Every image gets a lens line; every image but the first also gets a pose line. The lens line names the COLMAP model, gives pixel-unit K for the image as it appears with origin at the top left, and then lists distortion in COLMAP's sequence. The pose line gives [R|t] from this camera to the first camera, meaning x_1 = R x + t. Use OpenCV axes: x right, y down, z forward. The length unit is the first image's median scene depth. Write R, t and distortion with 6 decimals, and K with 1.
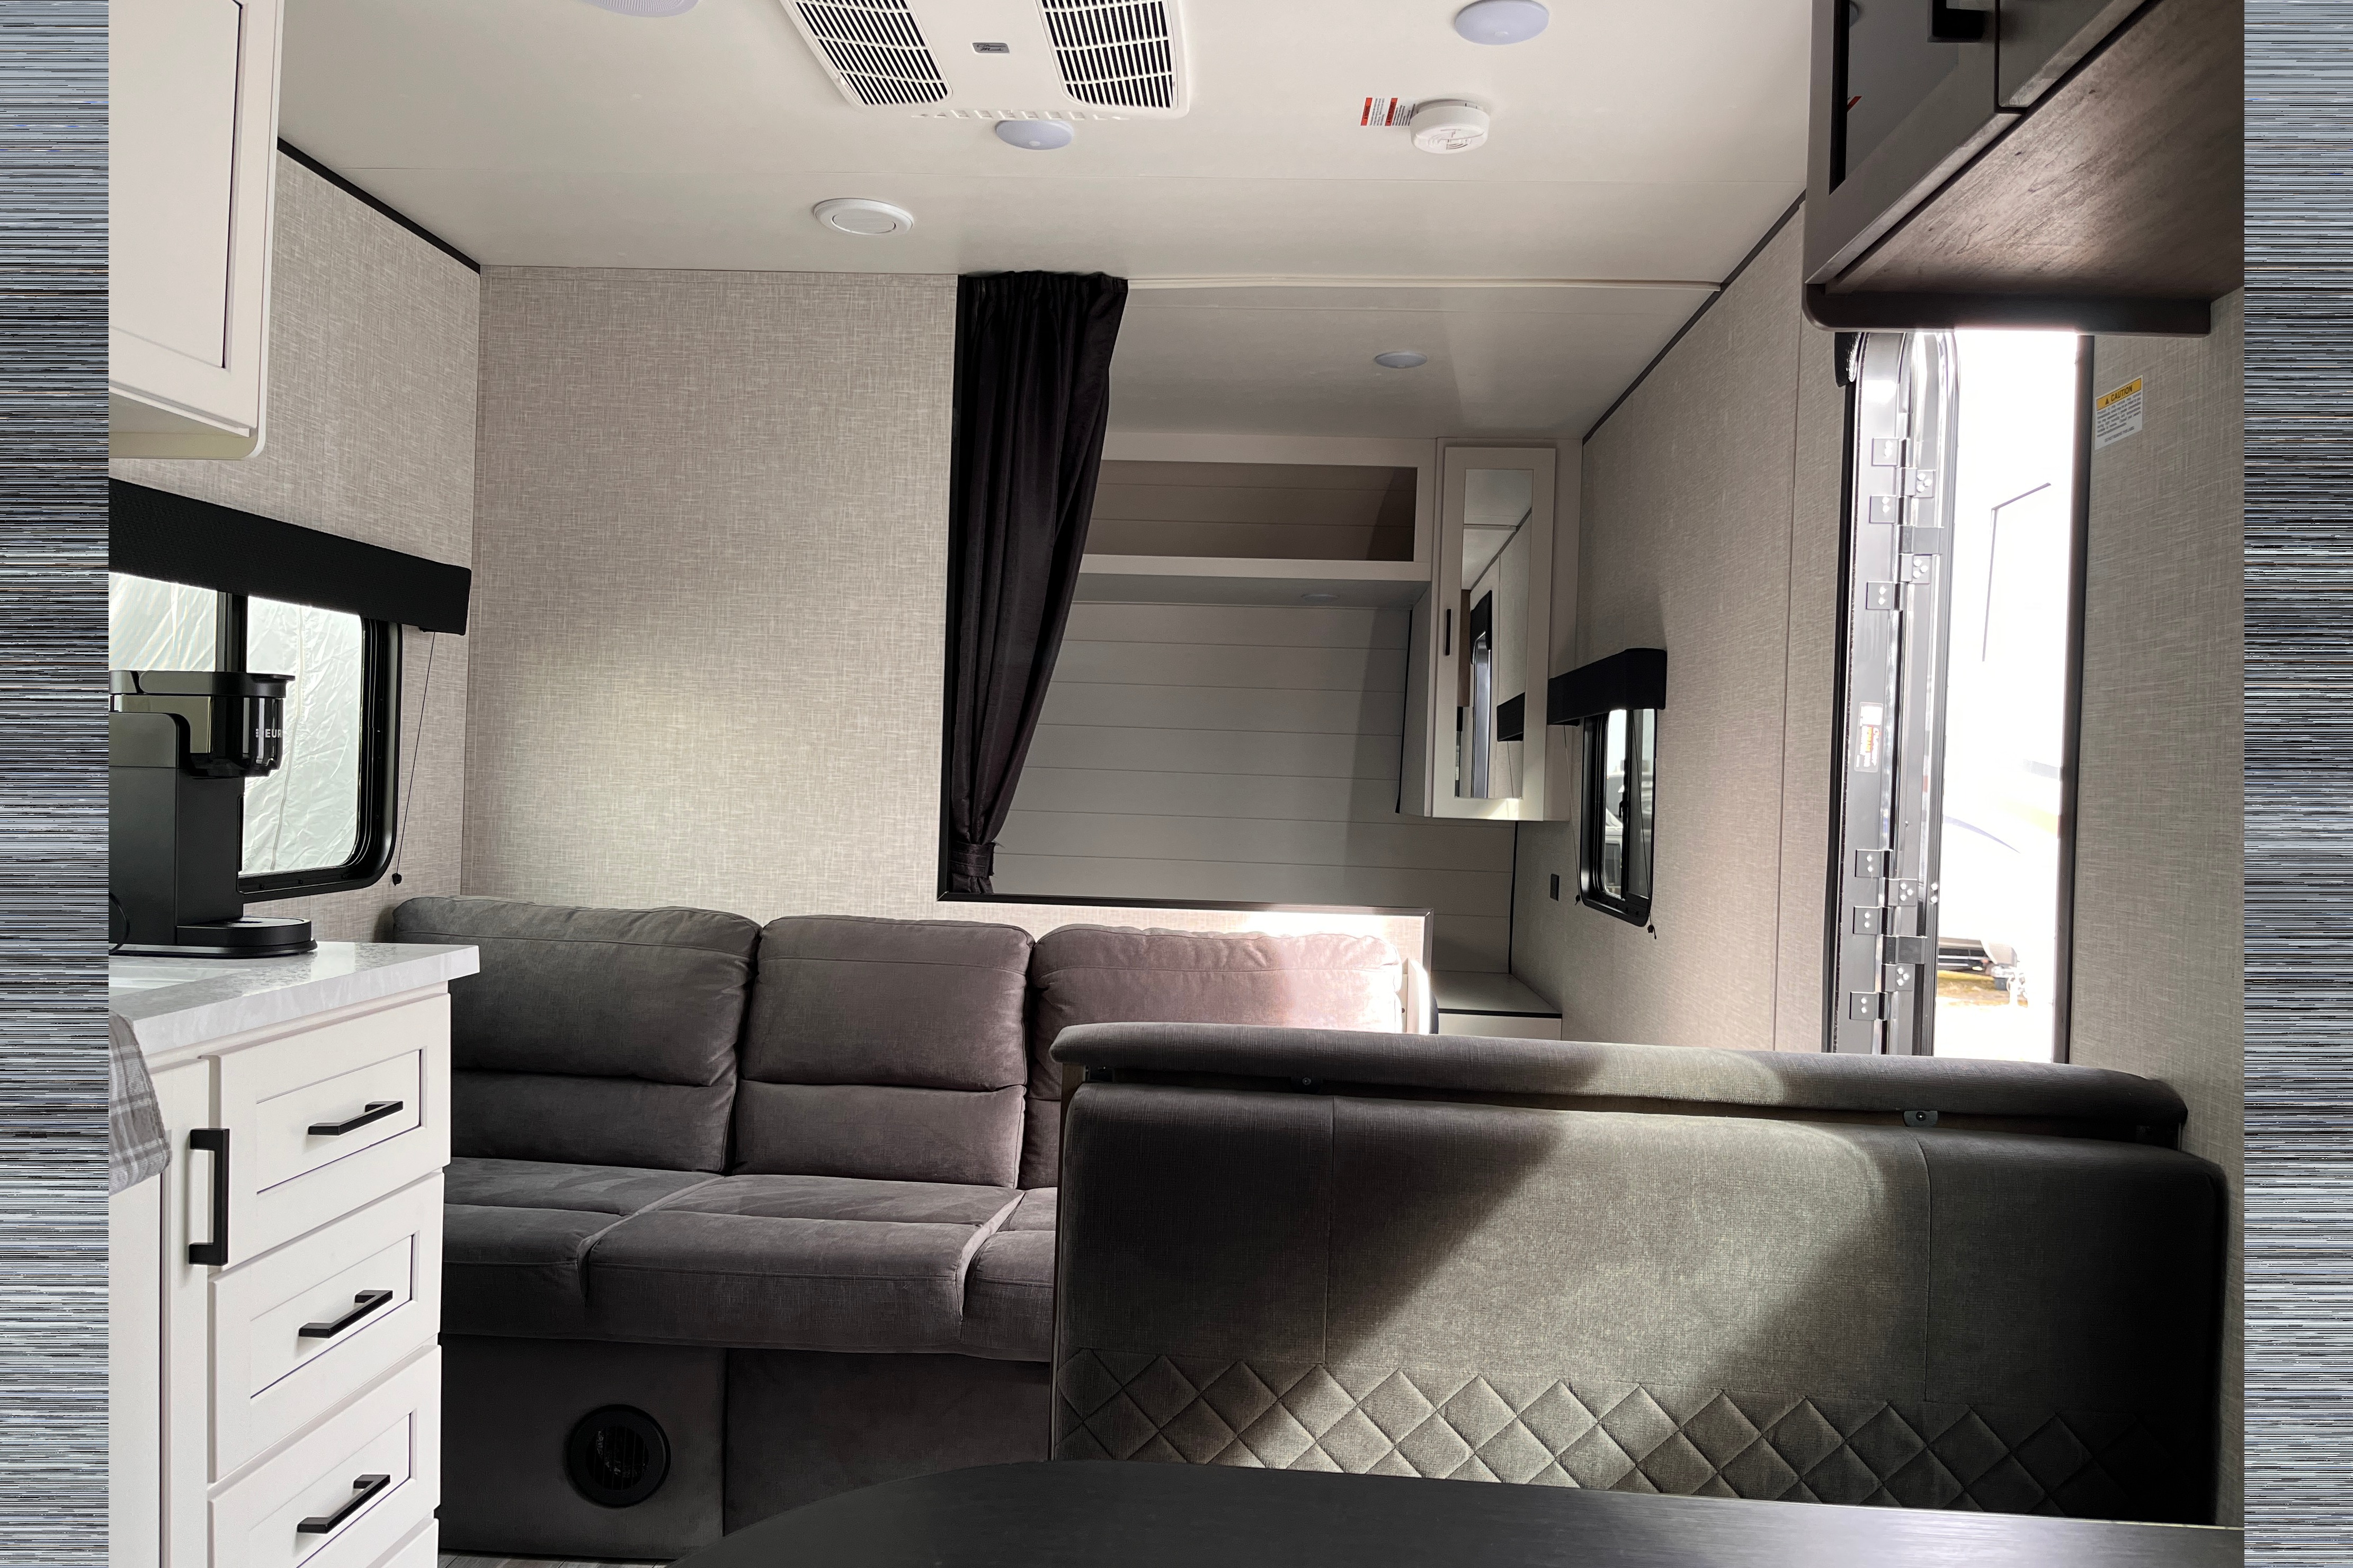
lens RADIAL K [[1833.0, 0, 1179.8], [0, 1833.0, 781.5], [0, 0, 1]] dist [0.055044, -0.087479]
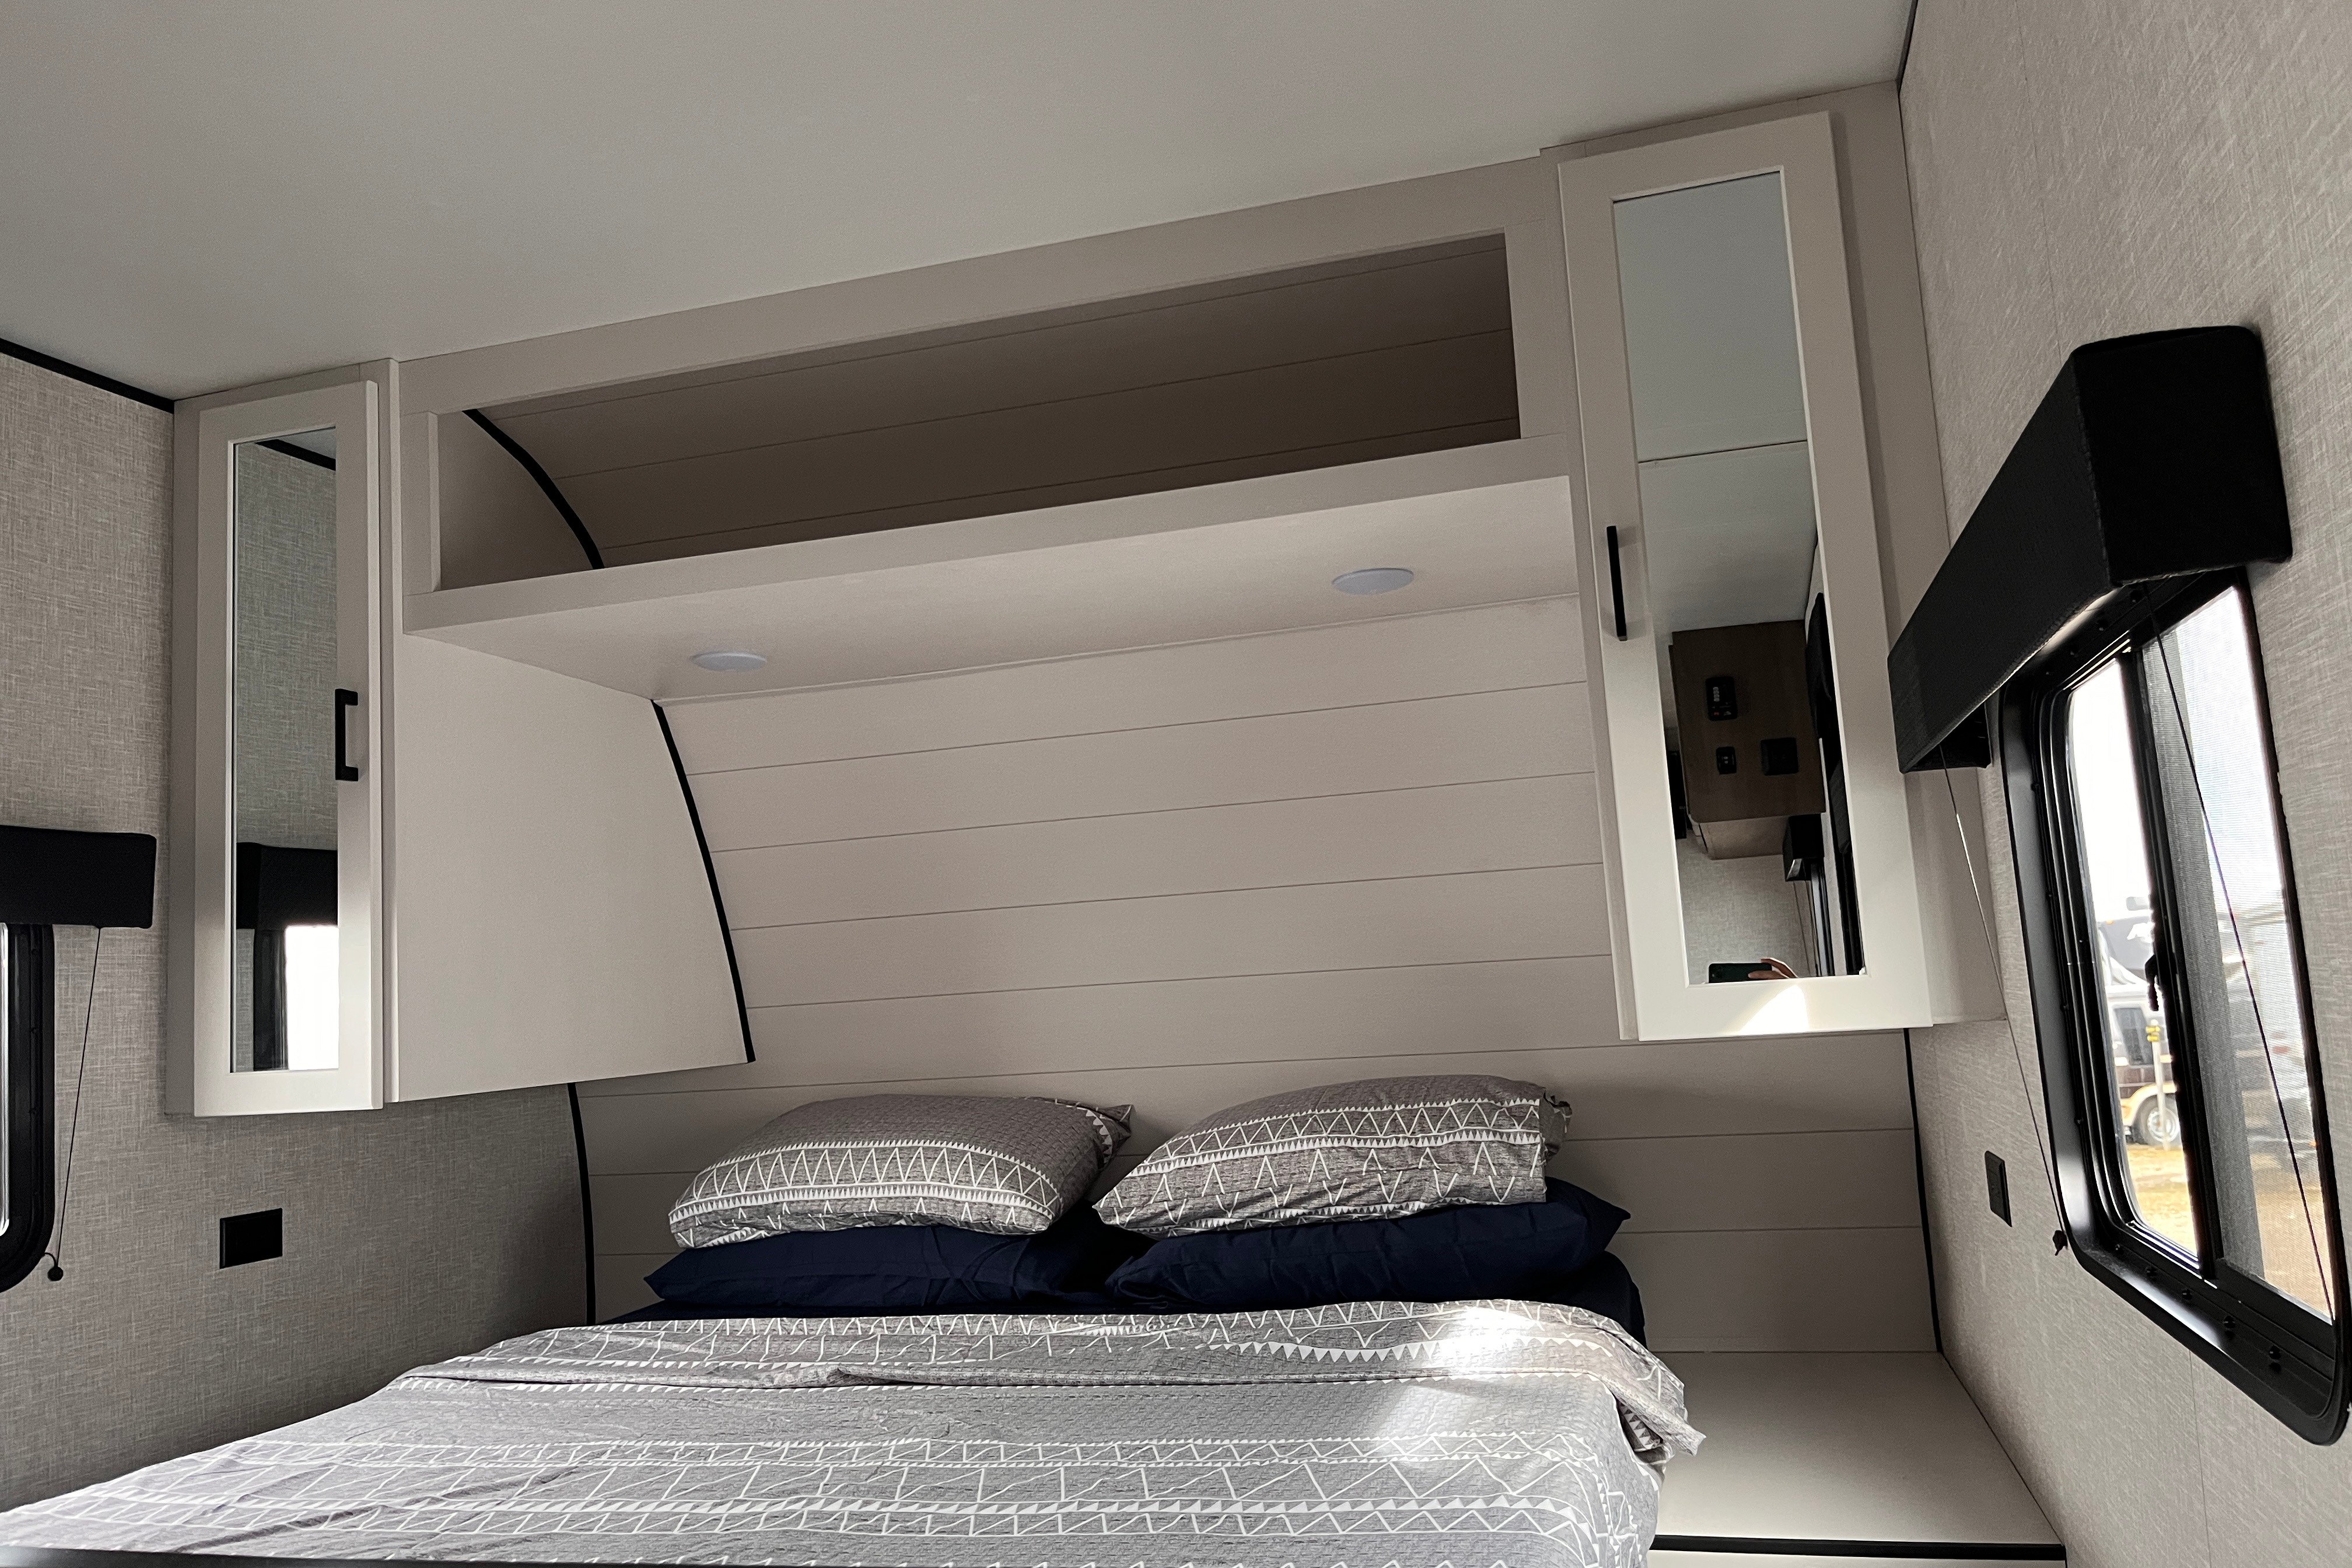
lens RADIAL K [[1832.5, 0, 1164.6], [0, 1832.5, 780.5], [0, 0, 1]] dist [0.055044, -0.087479]
pose [[0.966875, -0.118842, -0.225898, 0.137462], [0.088194, 0.986036, -0.141259, 0.011369], [0.239531, 0.116657, 0.963855, 0.591546]]
